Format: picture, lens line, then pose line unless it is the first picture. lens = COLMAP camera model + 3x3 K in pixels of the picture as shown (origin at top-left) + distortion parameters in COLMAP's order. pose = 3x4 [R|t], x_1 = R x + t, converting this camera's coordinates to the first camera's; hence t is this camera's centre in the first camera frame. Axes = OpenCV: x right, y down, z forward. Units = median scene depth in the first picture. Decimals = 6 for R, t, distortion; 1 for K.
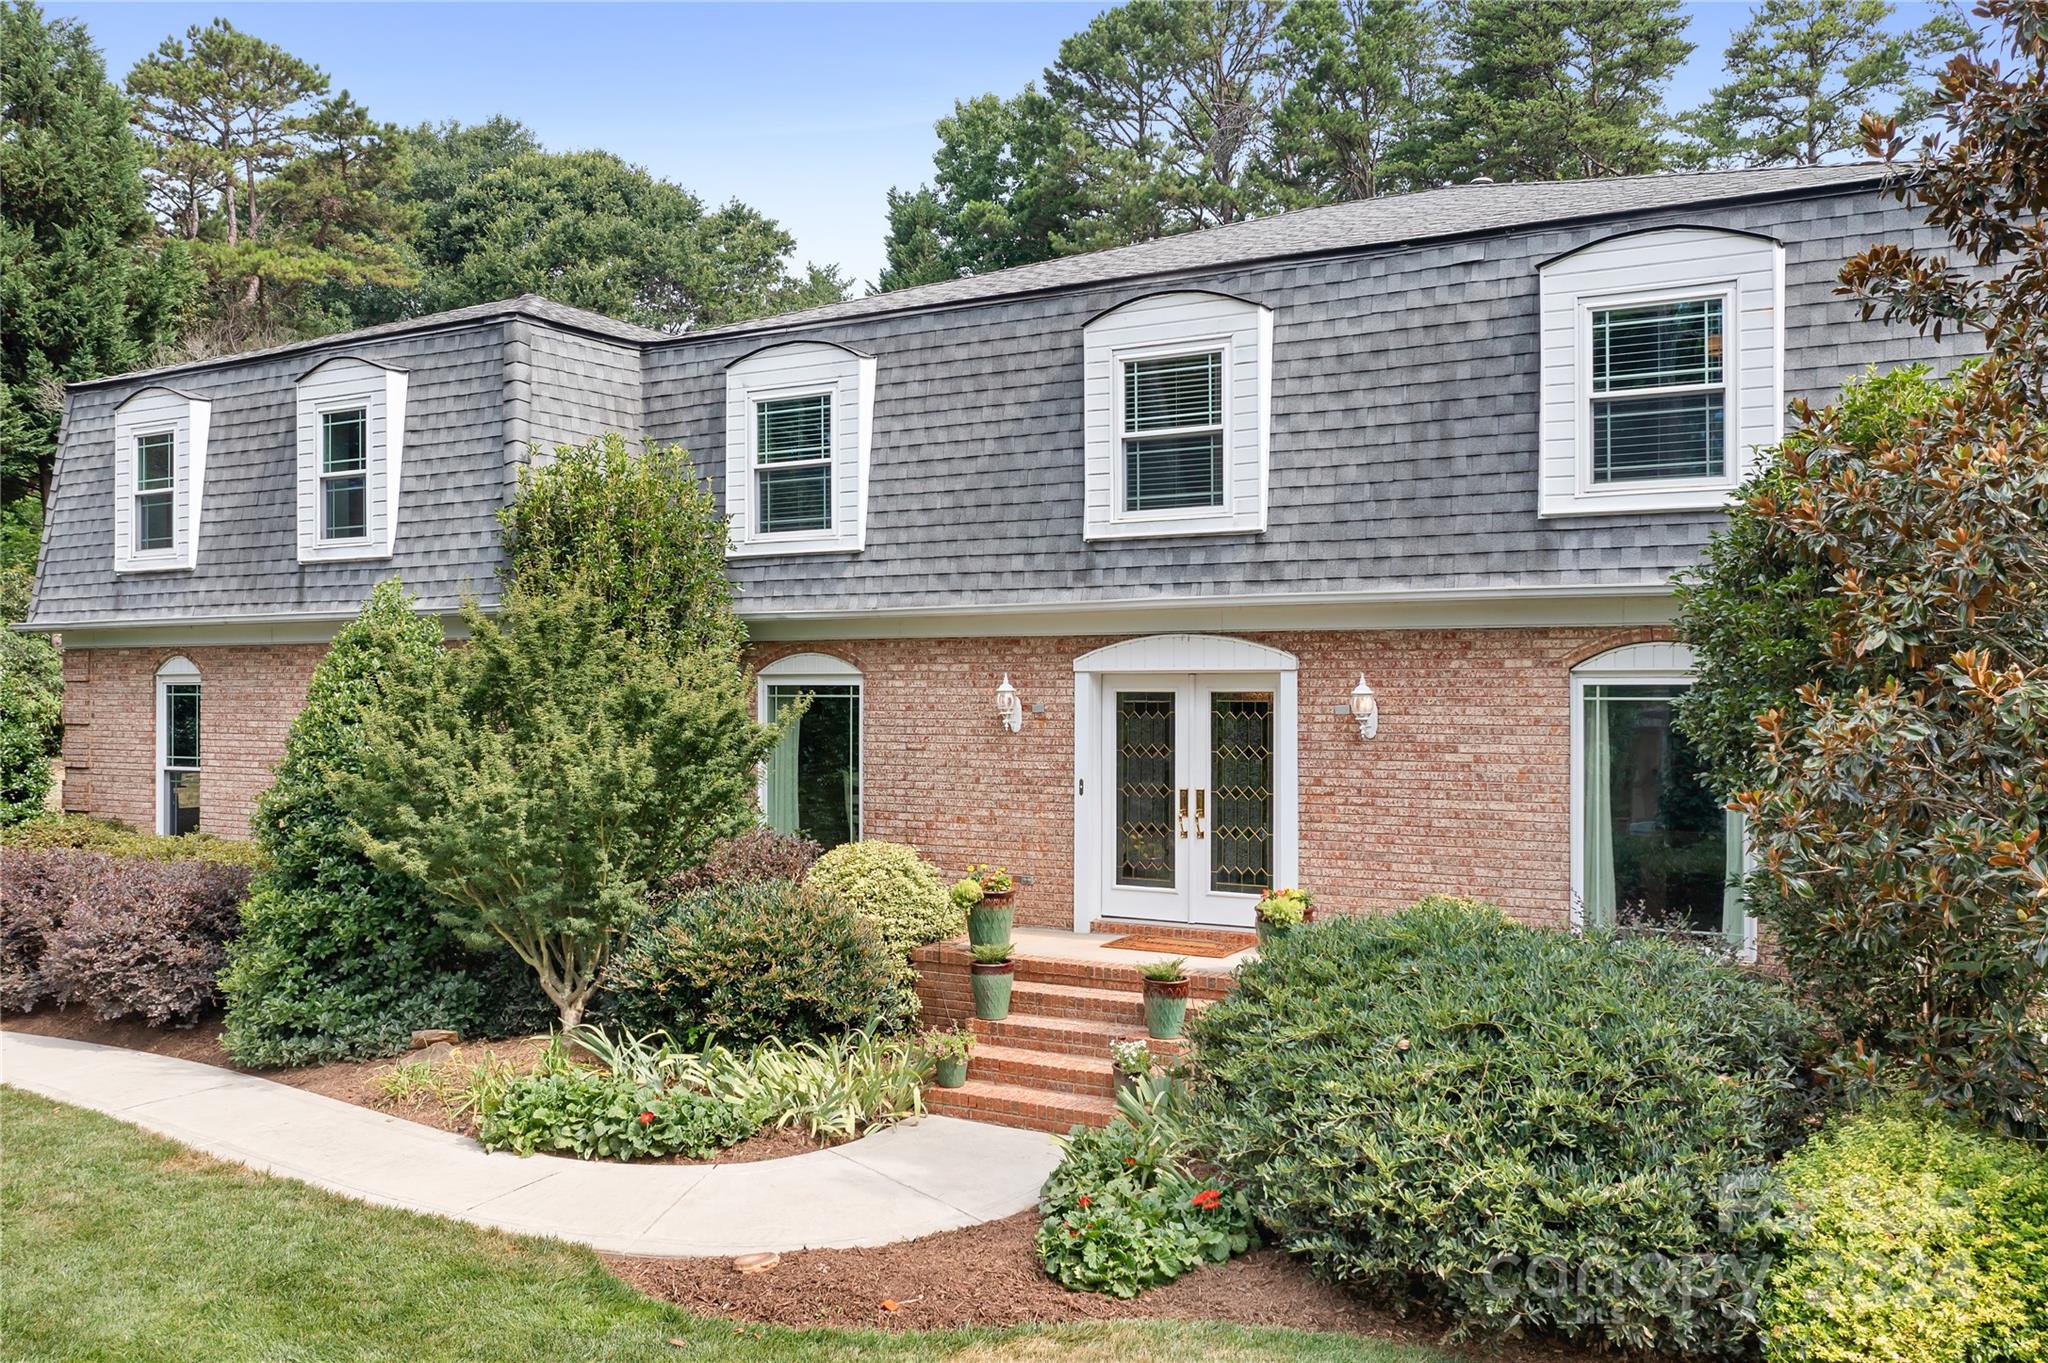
lens RADIAL K [[1623.3, 0, 1024.0], [0, 1623.3, 681.5], [0, 0, 1]] dist [-0.023202, 0.006635]
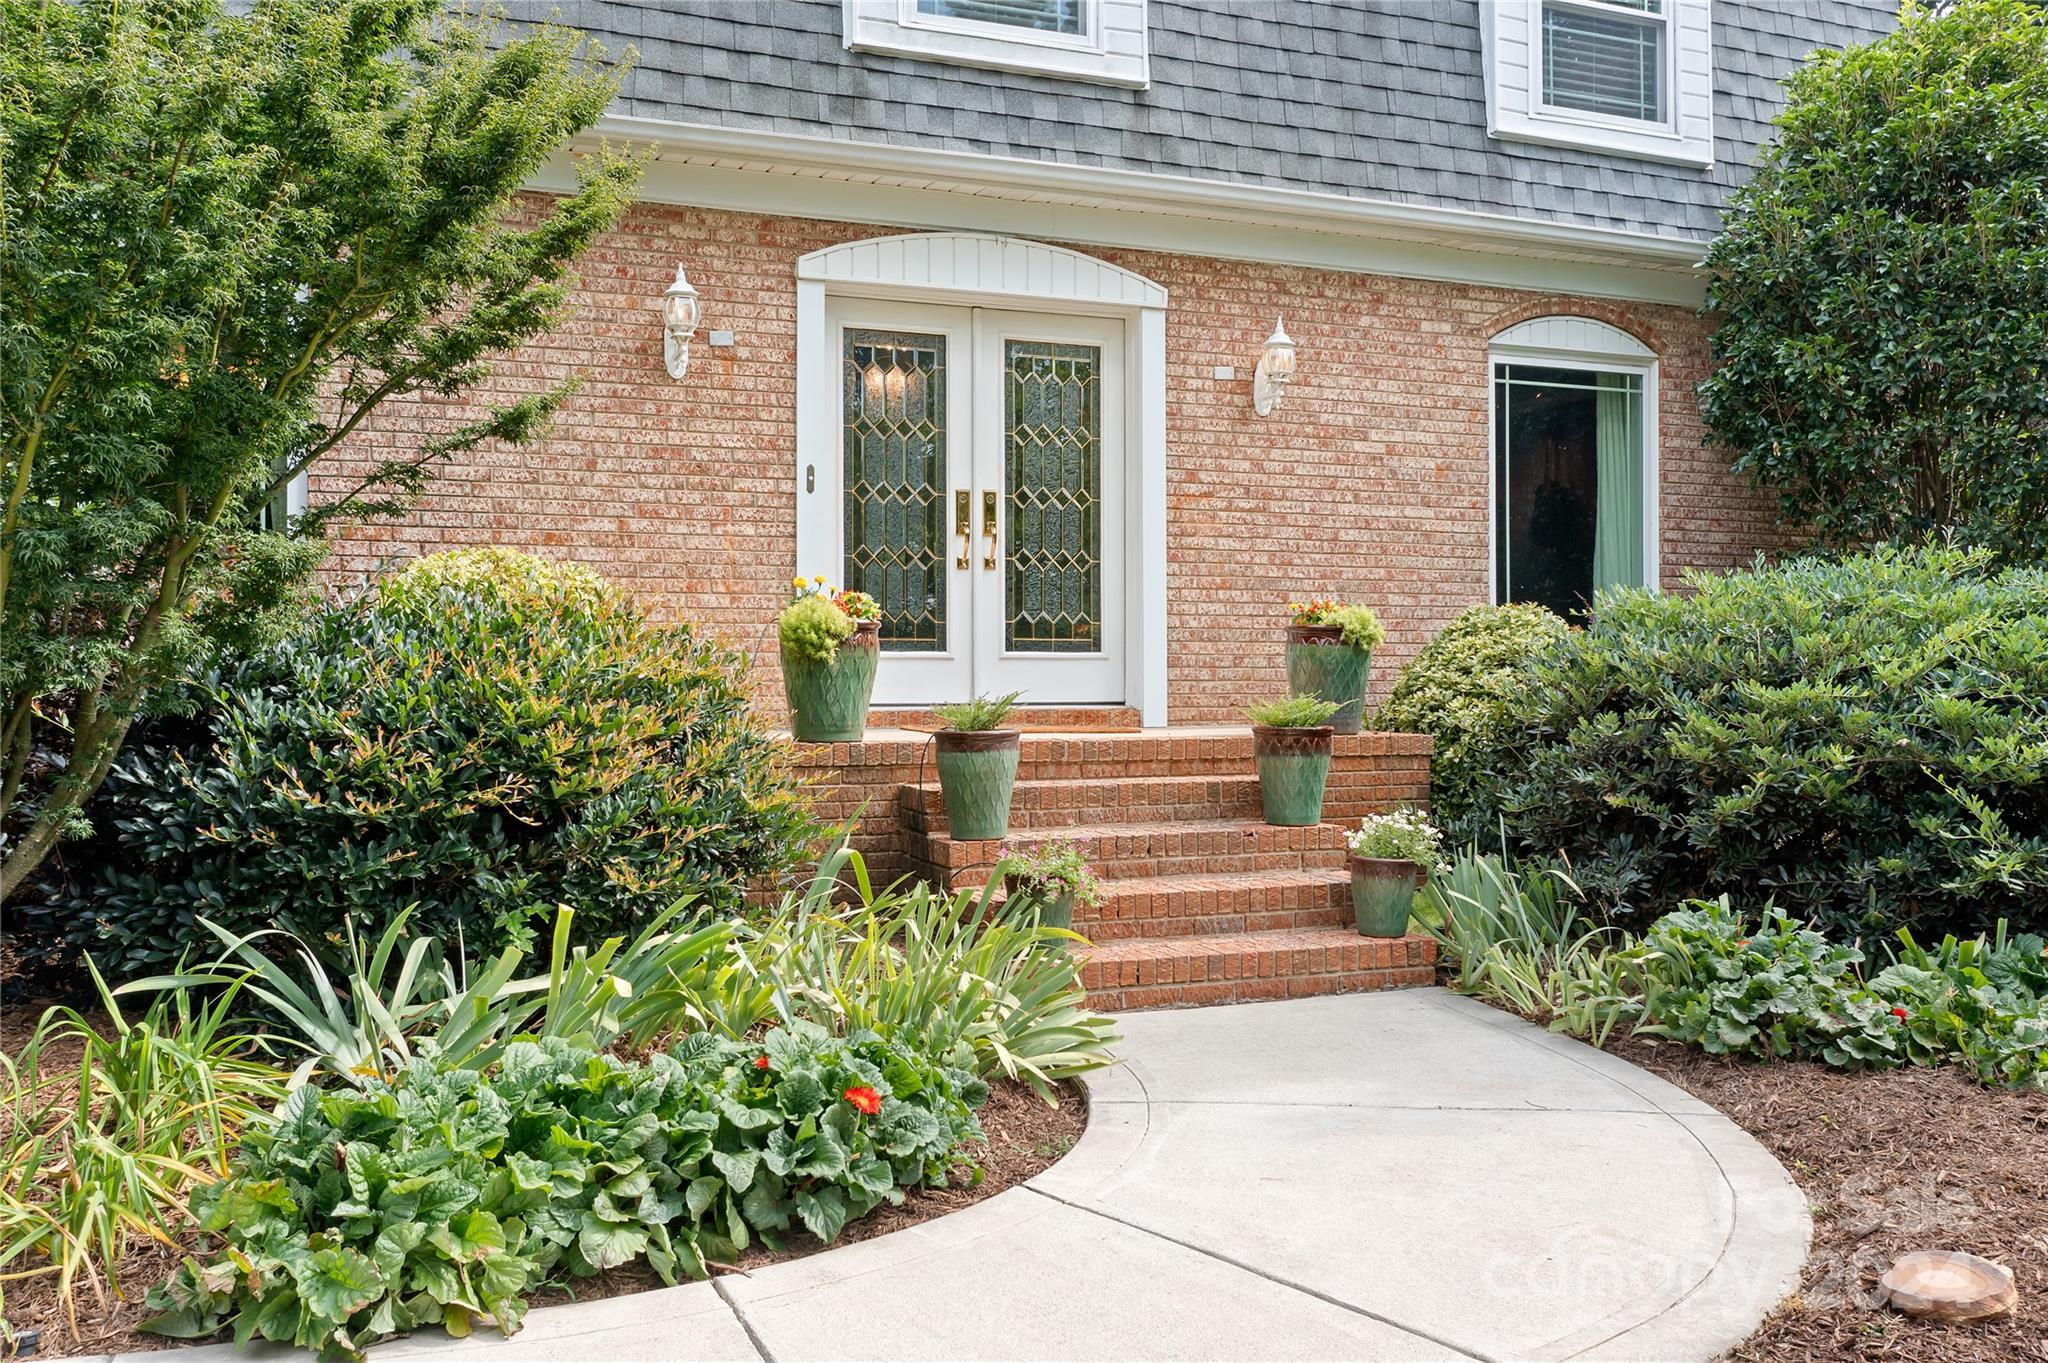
lens RADIAL K [[1623.3, 0, 1024.0], [0, 1623.3, 681.5], [0, 0, 1]] dist [-0.023202, 0.006635]
pose [[0.642938, -0.000186, 0.765918, -0.374289], [0.000399, 1.000000, -0.000092, 0.143460], [-0.765918, 0.000364, 0.642938, 0.597680]]
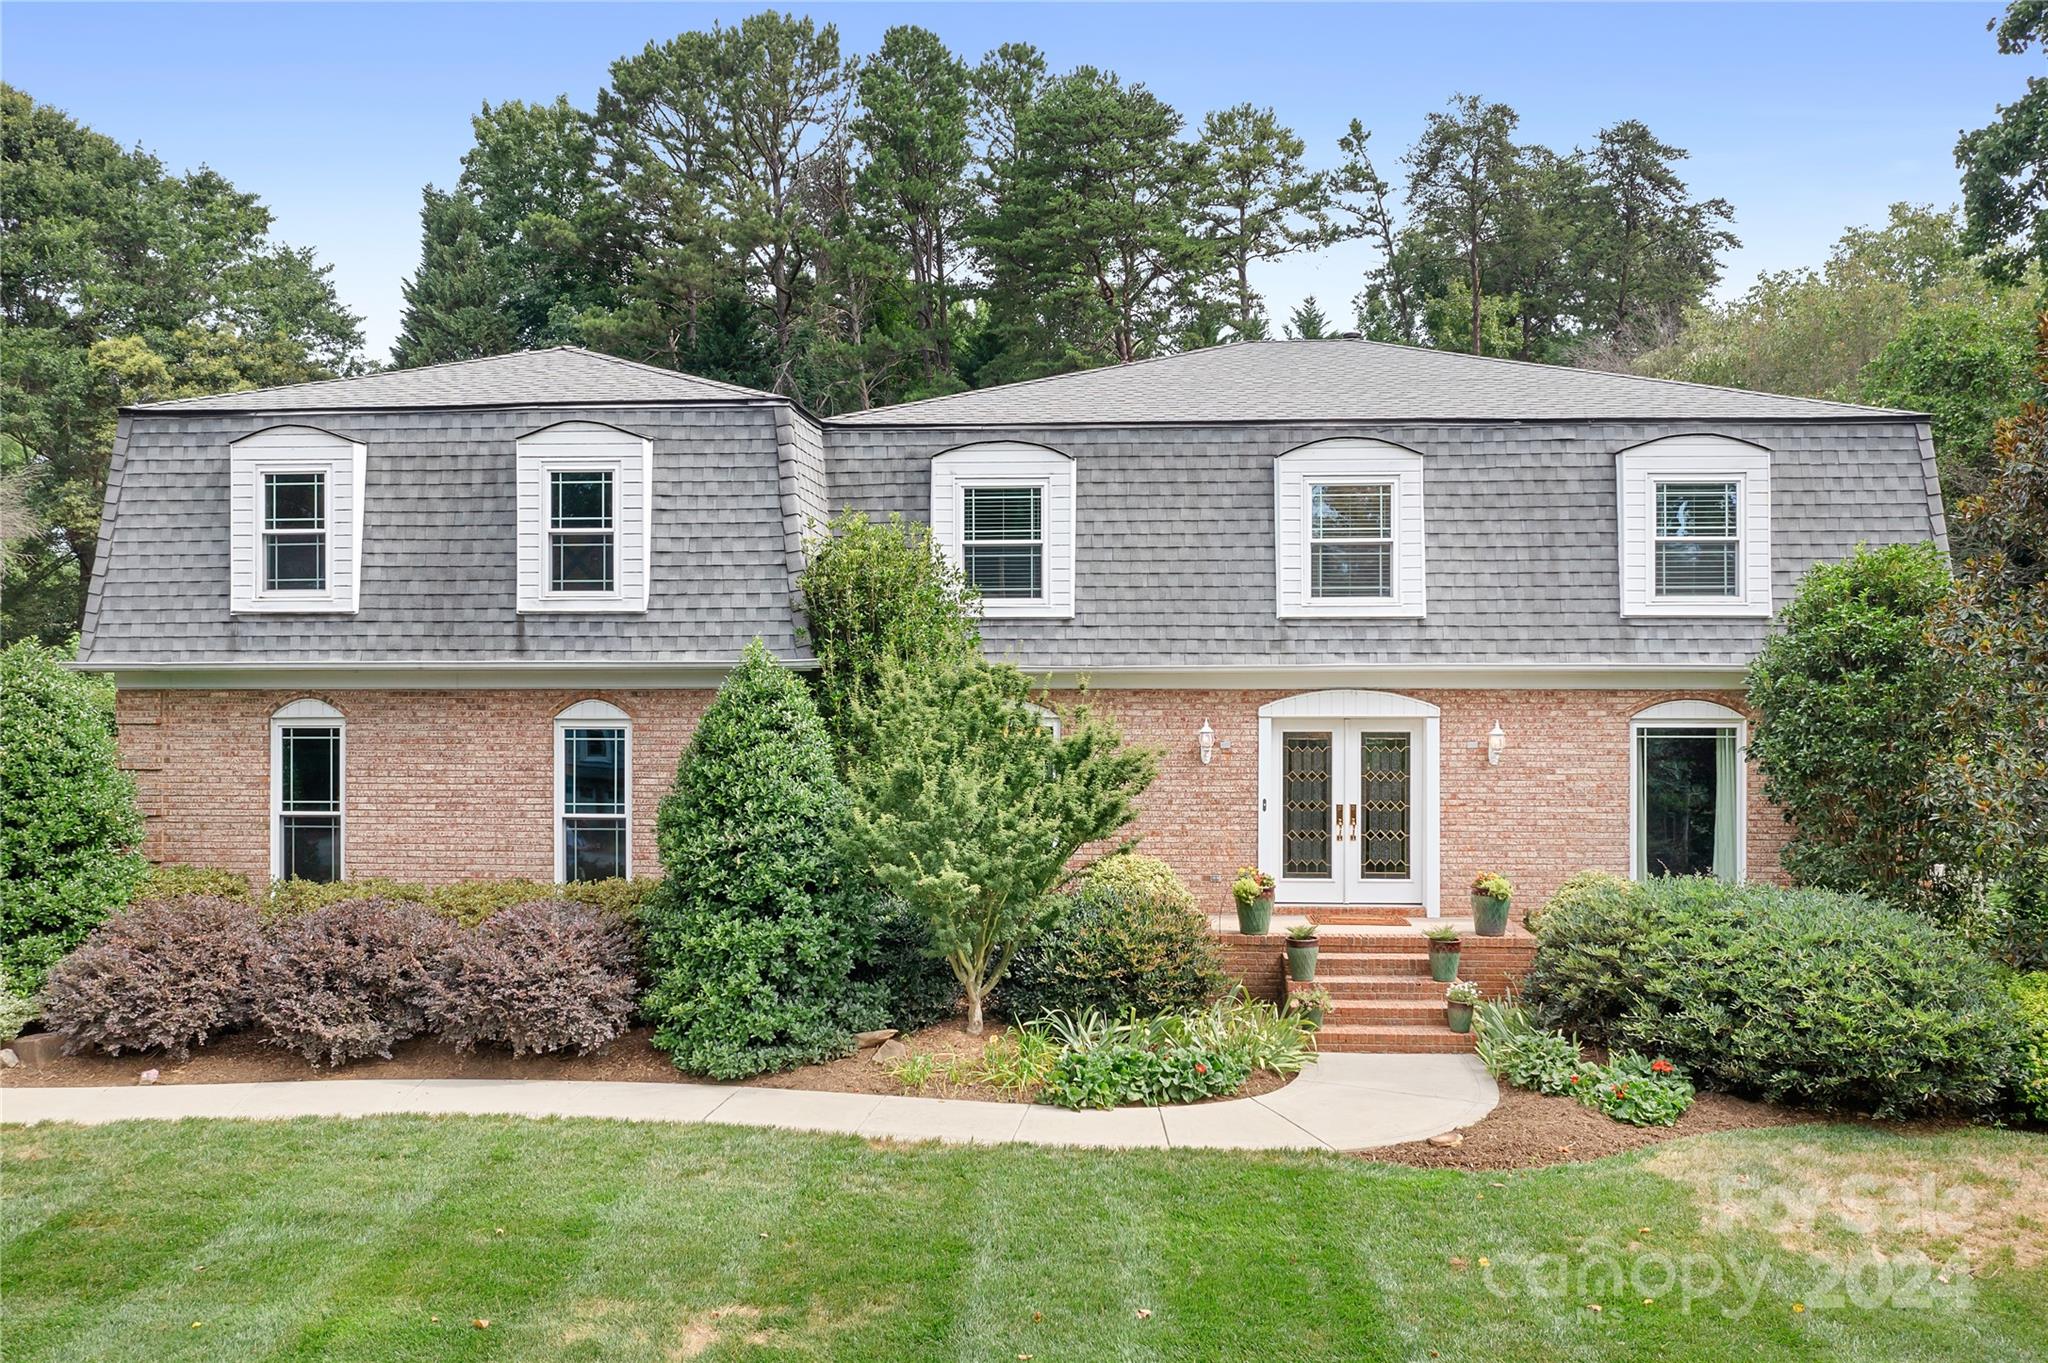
lens RADIAL K [[1623.3, 0, 1024.0], [0, 1623.3, 681.5], [0, 0, 1]] dist [-0.023202, 0.006635]
pose [[0.900902, 0.001444, 0.434021, -0.740748], [-0.001767, 0.999998, 0.000341, -0.036350], [-0.434020, -0.001074, 0.900903, -0.099506]]
